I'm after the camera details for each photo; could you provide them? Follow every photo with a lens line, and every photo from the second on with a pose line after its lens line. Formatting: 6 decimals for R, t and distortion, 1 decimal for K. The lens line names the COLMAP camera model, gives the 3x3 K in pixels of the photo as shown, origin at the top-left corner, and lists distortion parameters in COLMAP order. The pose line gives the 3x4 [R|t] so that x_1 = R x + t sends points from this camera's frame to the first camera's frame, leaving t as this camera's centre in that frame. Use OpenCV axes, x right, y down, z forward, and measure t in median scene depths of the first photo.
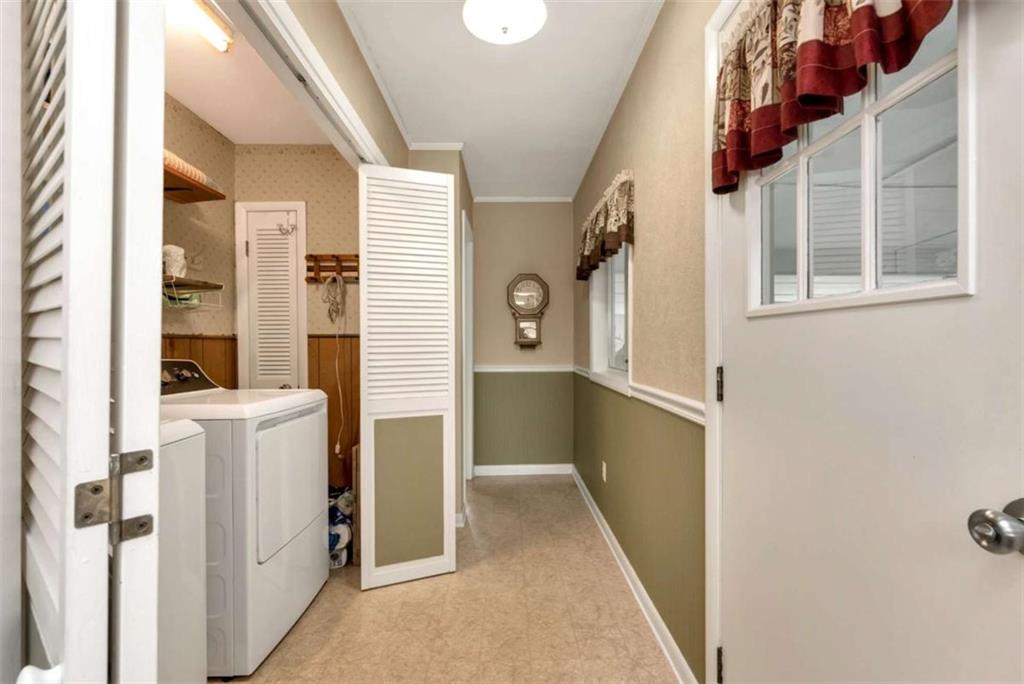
lens RADIAL K [[462.8, 0, 512.3], [0, 462.8, 343.8], [0, 0, 1]] dist [-0.001406, -0.001114]
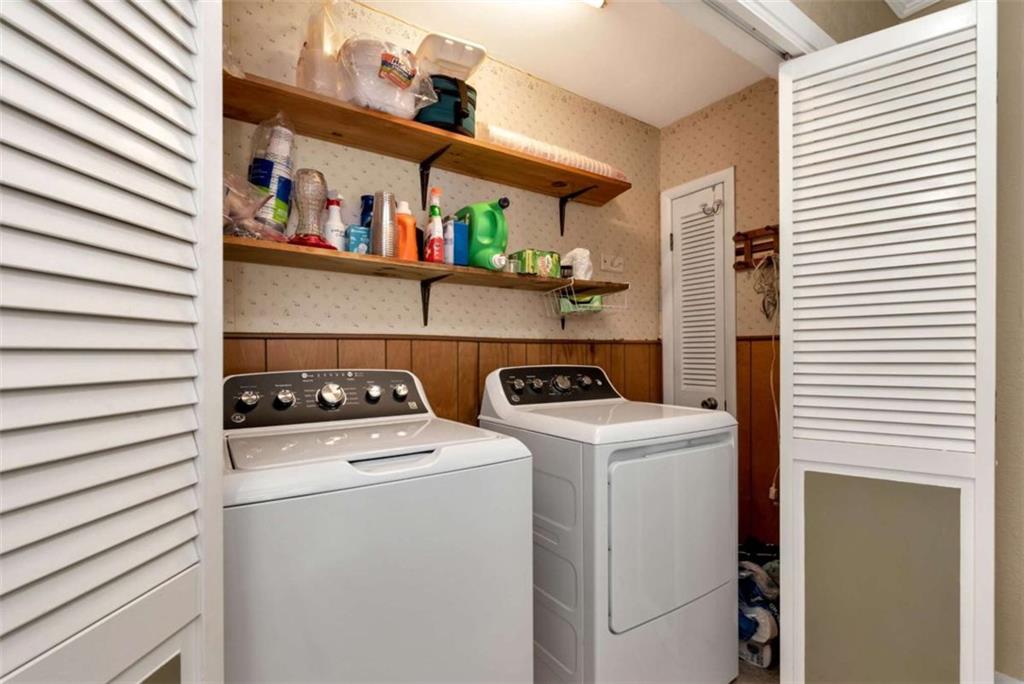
lens RADIAL K [[462.8, 0, 501.5], [0, 462.8, 356.3], [0, 0, 1]] dist [-0.001406, -0.001114]
pose [[0.539573, 0.010180, -0.841877, 0.001292], [0.003142, 0.999896, 0.014104, 0.000460], [0.841933, -0.010255, 0.539485, 0.287392]]
